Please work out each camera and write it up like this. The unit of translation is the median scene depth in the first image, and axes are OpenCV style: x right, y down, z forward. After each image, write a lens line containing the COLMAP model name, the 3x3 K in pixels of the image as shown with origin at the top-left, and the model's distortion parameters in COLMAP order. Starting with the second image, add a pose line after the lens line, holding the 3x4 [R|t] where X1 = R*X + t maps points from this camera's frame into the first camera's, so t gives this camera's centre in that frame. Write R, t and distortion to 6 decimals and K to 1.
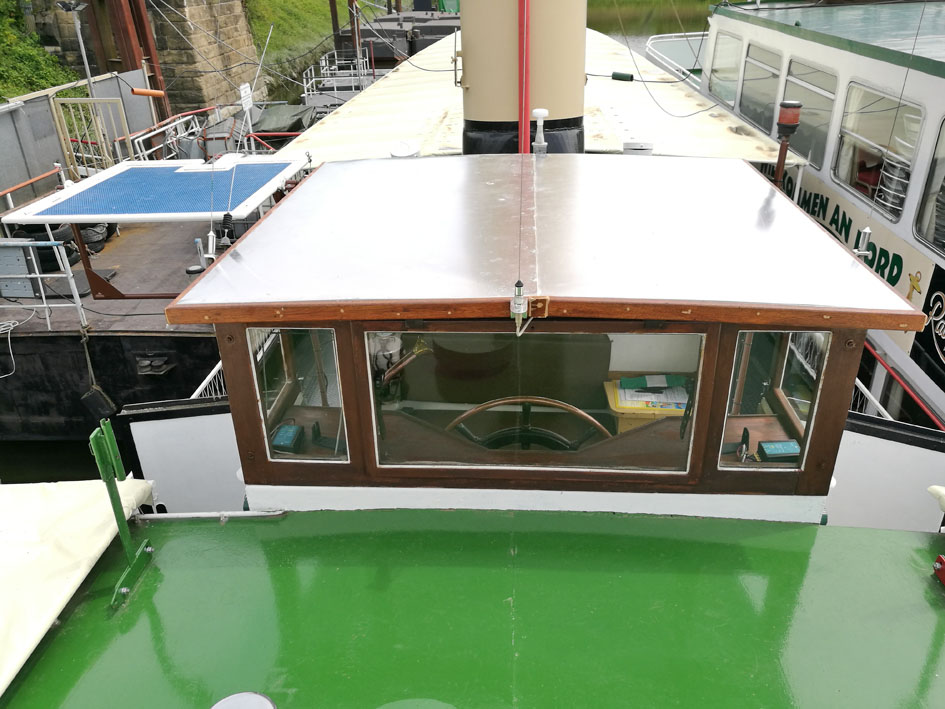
lens RADIAL K [[736.2, 0, 476.9], [0, 736.2, 359.4], [0, 0, 1]] dist [-0.038213, 0.060603]
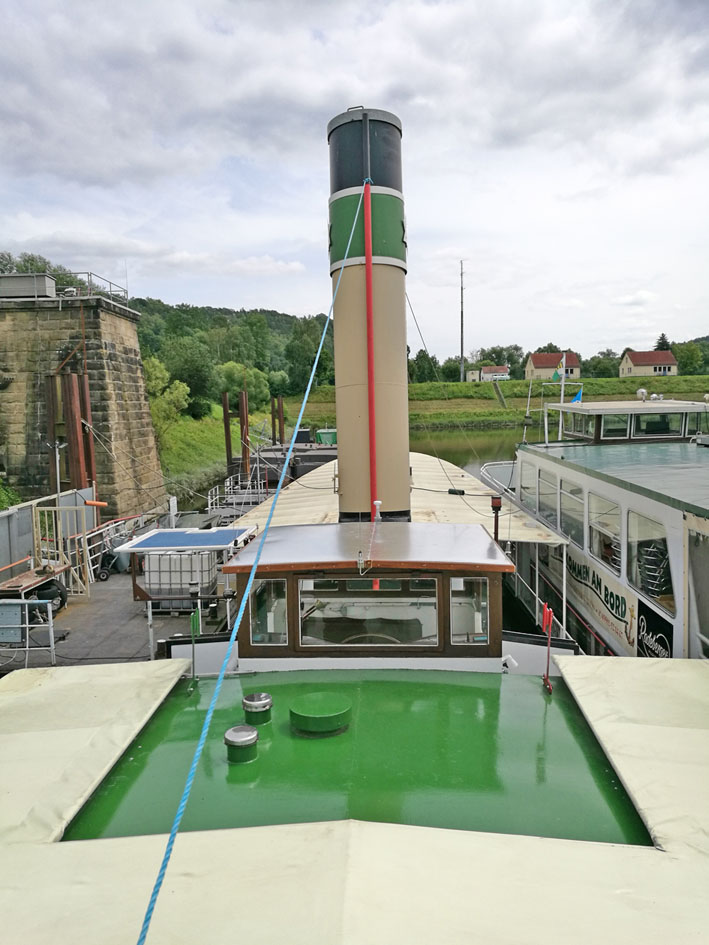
lens RADIAL K [[736.2, 0, 355.0], [0, 736.2, 469.7], [0, 0, 1]] dist [-0.038213, 0.060603]
pose [[0.999975, -0.001105, 0.007047, 0.002746], [0.003793, 0.919009, -0.394219, 0.097776], [-0.006041, 0.394236, 0.918990, -0.231524]]
